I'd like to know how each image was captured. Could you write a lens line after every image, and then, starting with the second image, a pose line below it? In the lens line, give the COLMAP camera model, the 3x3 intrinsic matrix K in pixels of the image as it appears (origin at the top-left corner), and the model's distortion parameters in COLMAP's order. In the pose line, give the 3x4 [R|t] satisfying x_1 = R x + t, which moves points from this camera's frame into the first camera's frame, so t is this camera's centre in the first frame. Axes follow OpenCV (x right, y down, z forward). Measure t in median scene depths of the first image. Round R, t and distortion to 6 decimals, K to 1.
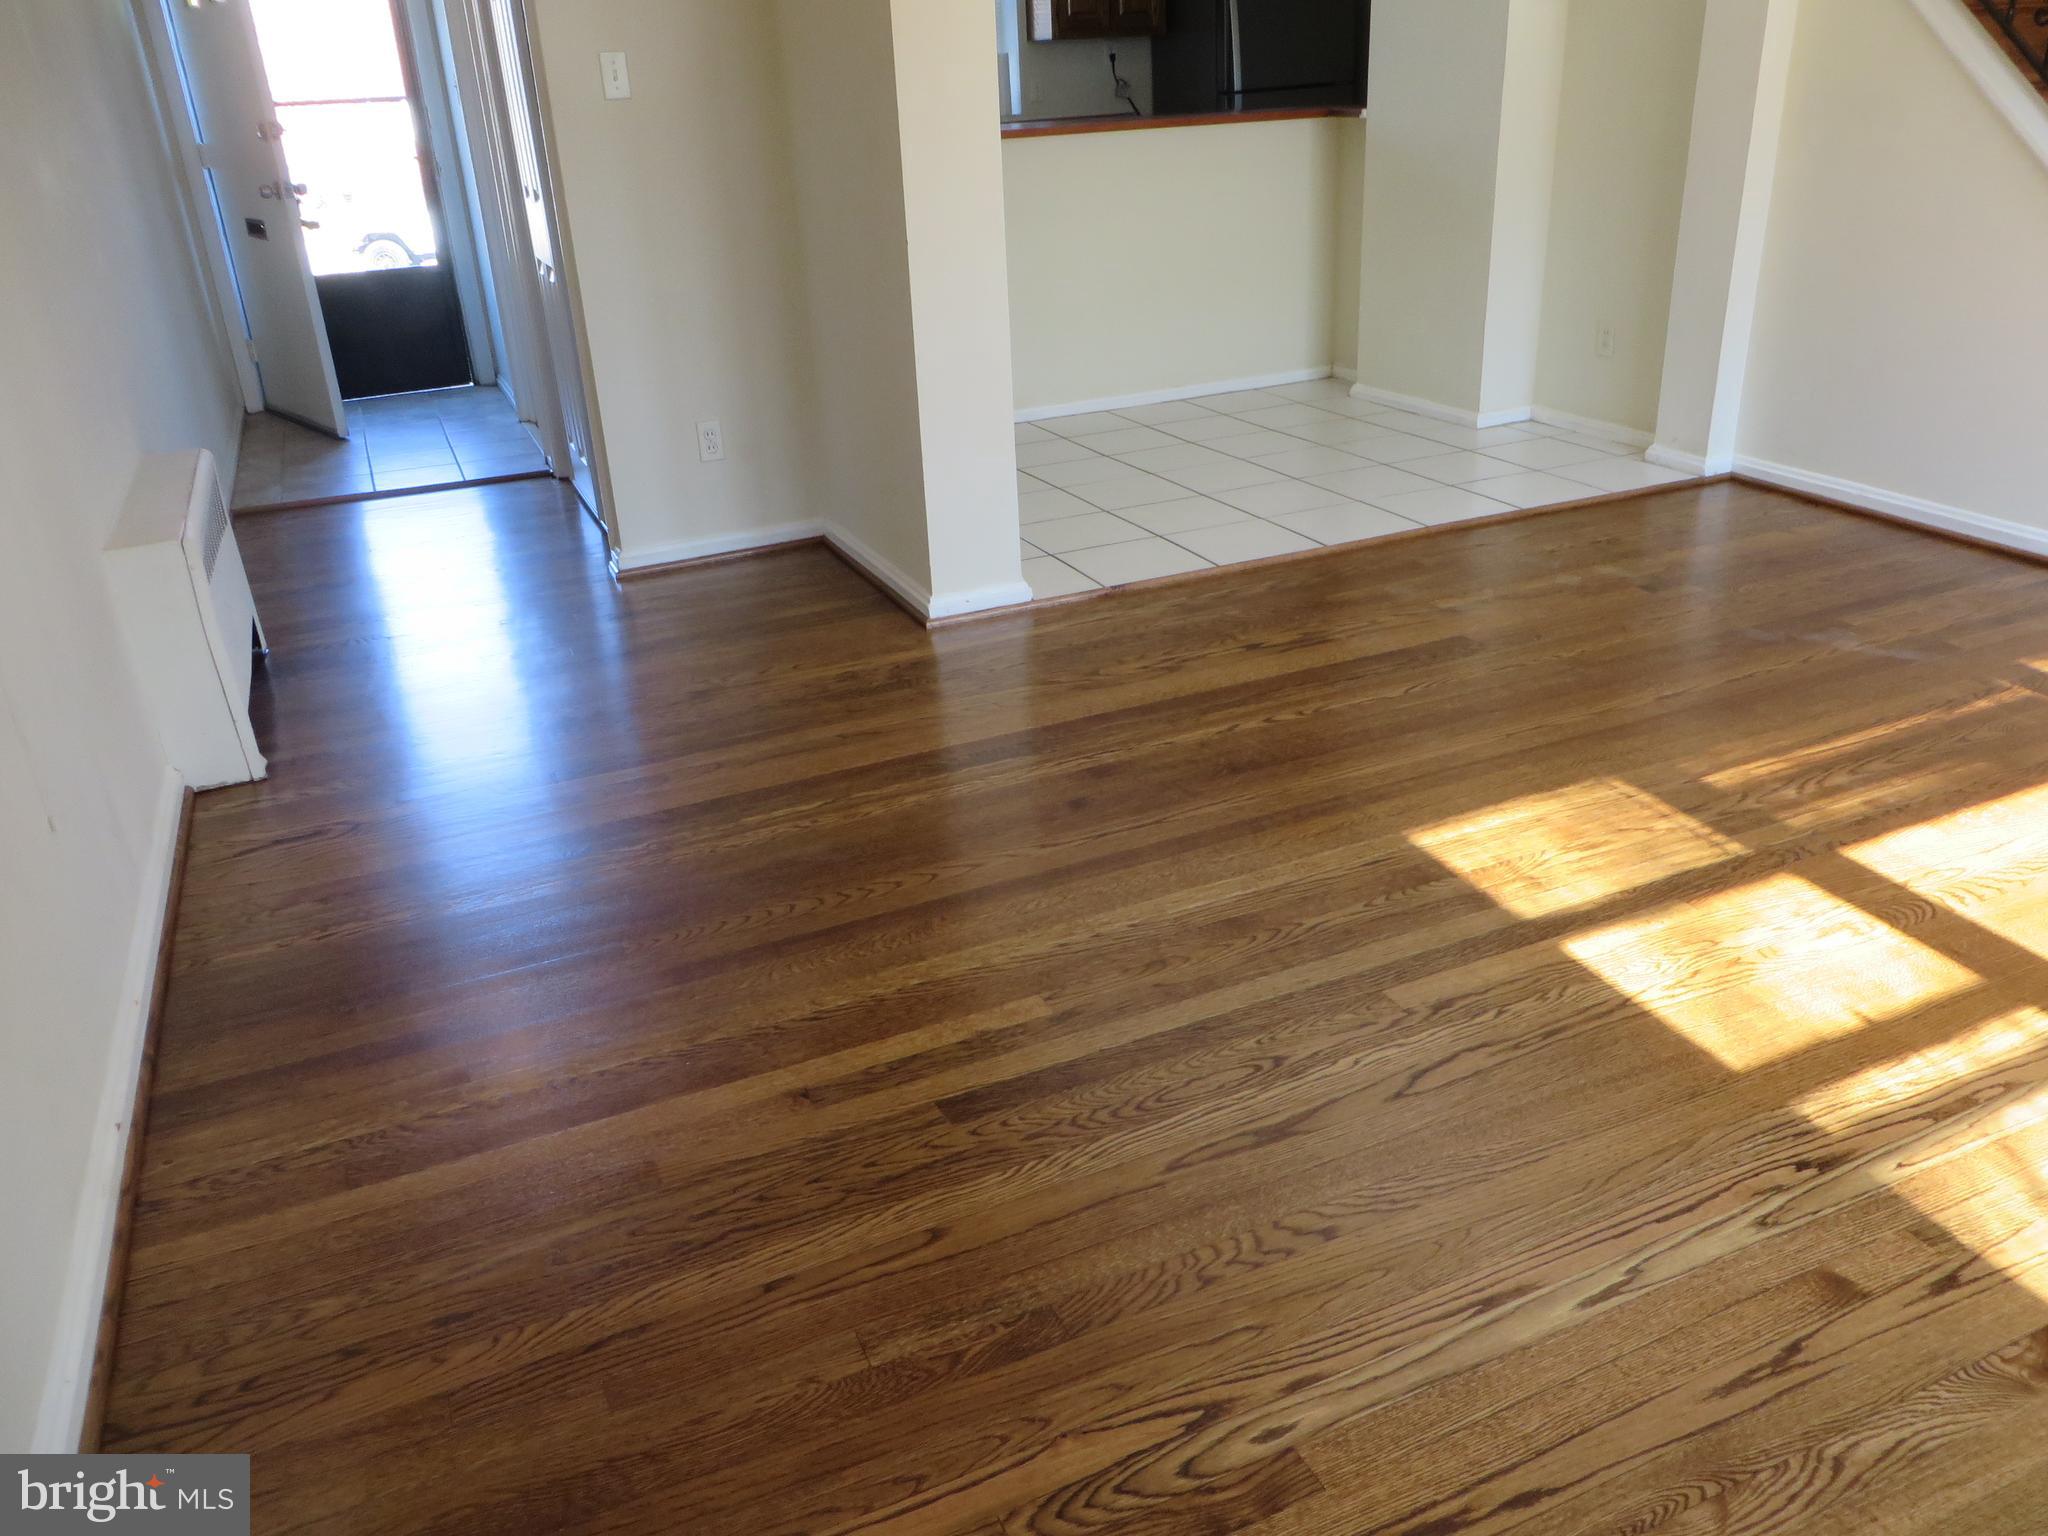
lens RADIAL K [[1527.4, 0, 1024.5], [0, 1527.4, 755.9], [0, 0, 1]] dist [-0.014722, 0.001208]
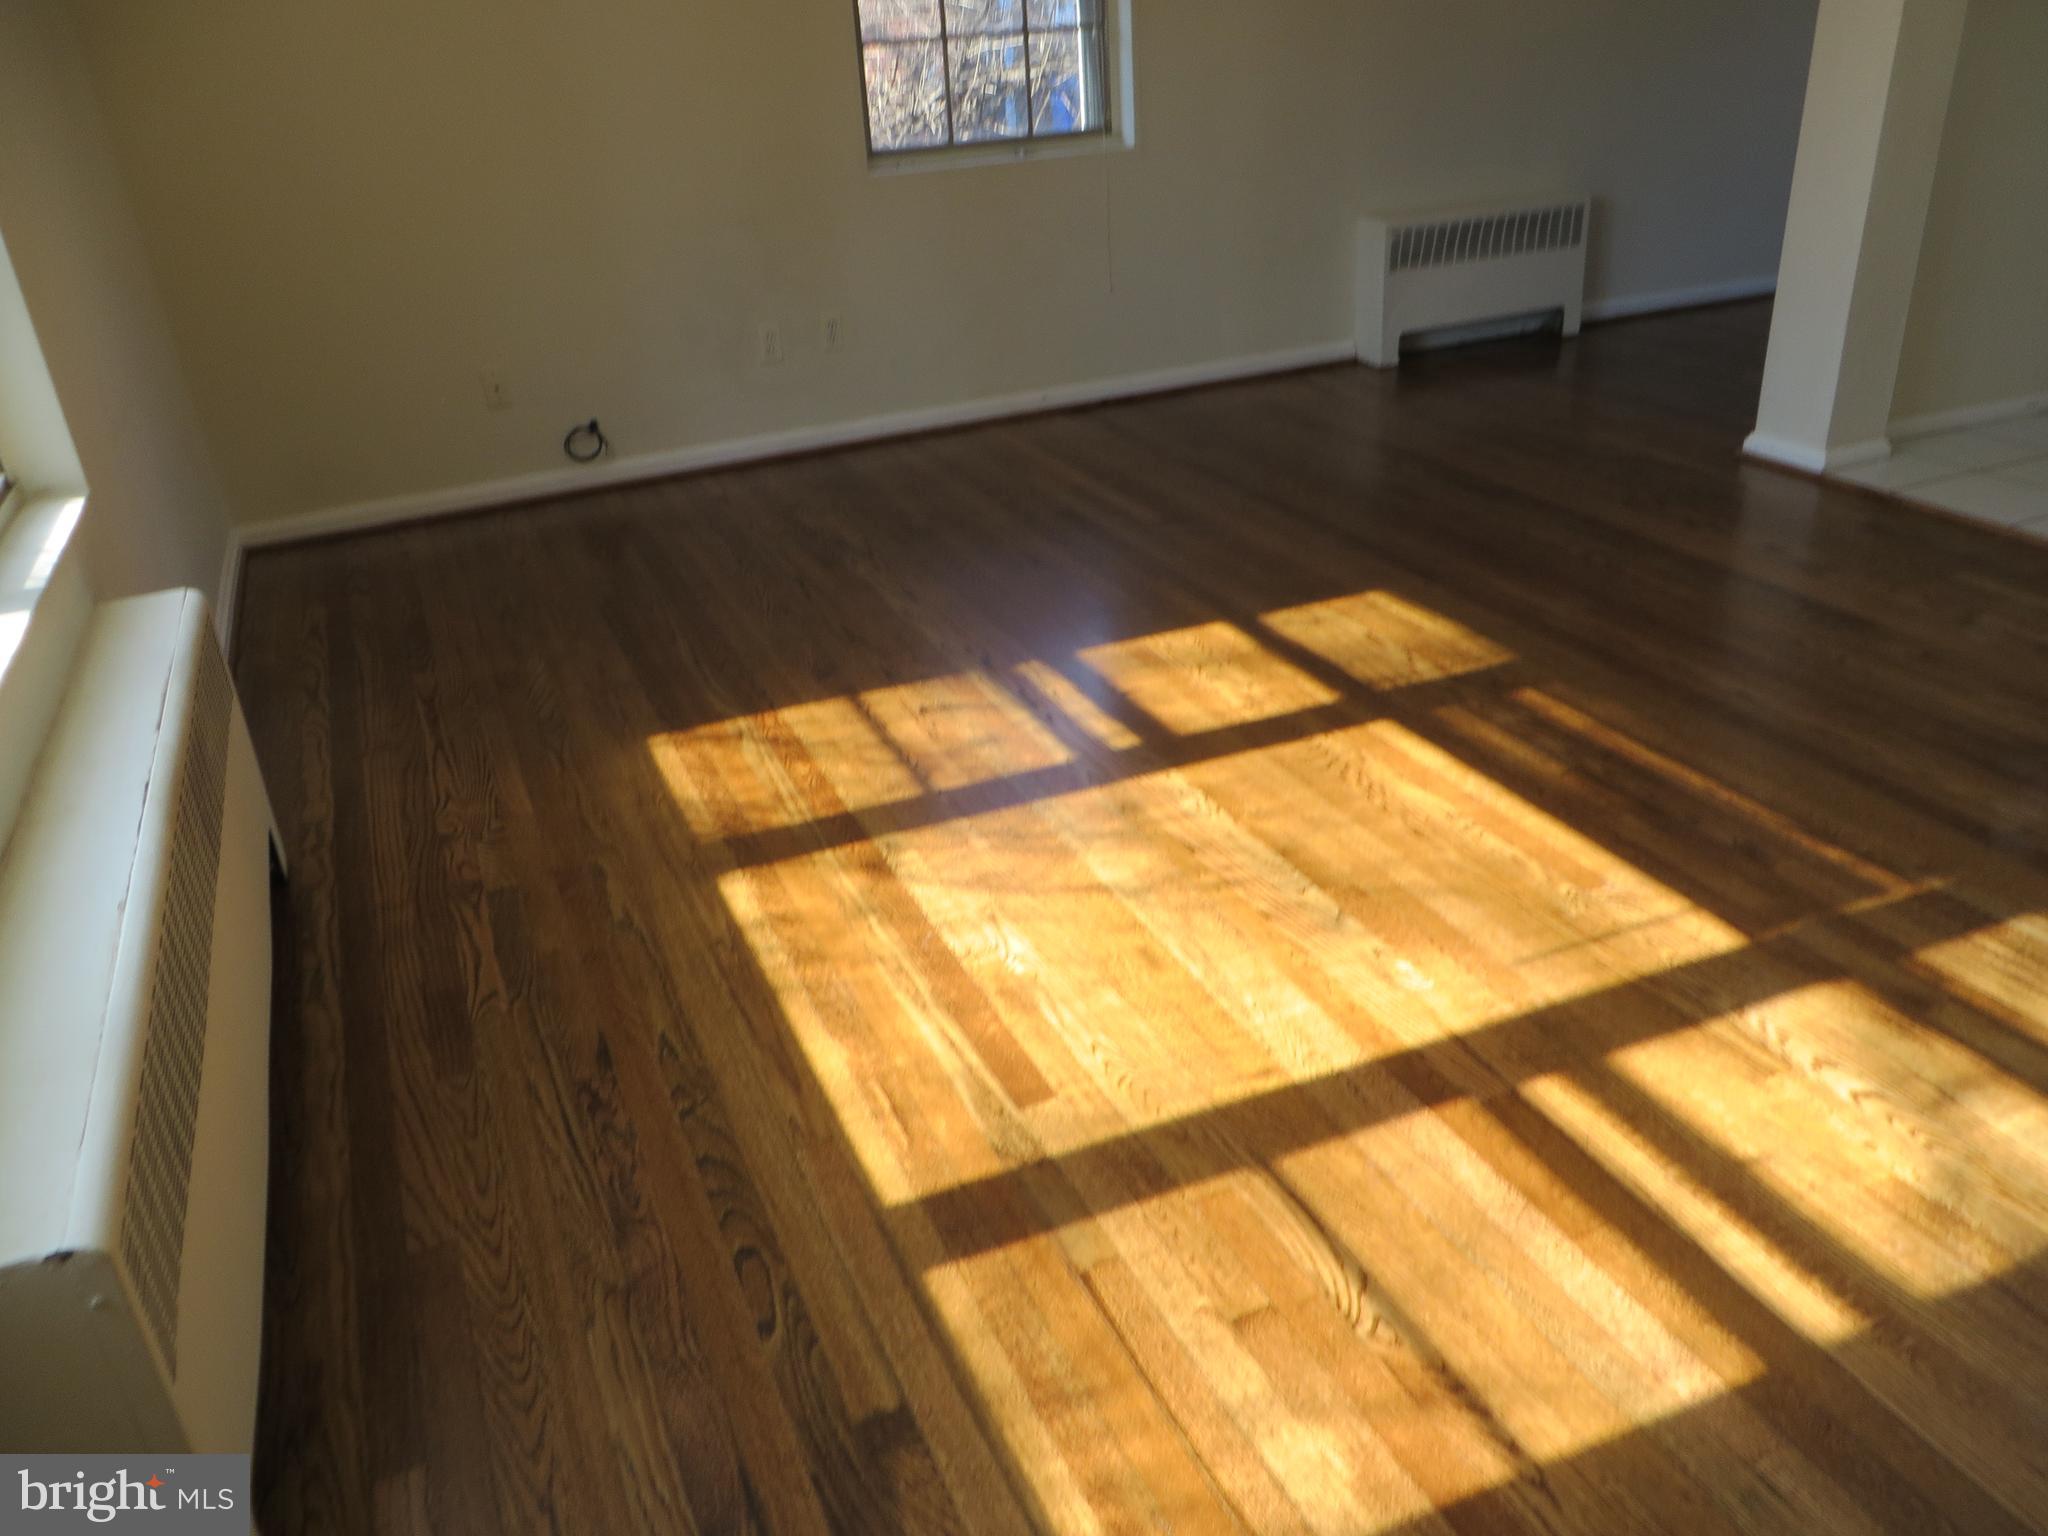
lens RADIAL K [[1527.4, 0, 1023.8], [0, 1527.4, 781.1], [0, 0, 1]] dist [-0.014722, 0.001208]
pose [[0.001396, 0.497796, -0.867293, 1.498049], [-0.357498, 0.810226, 0.464467, -0.322714], [0.933913, 0.309407, 0.179092, 0.538708]]
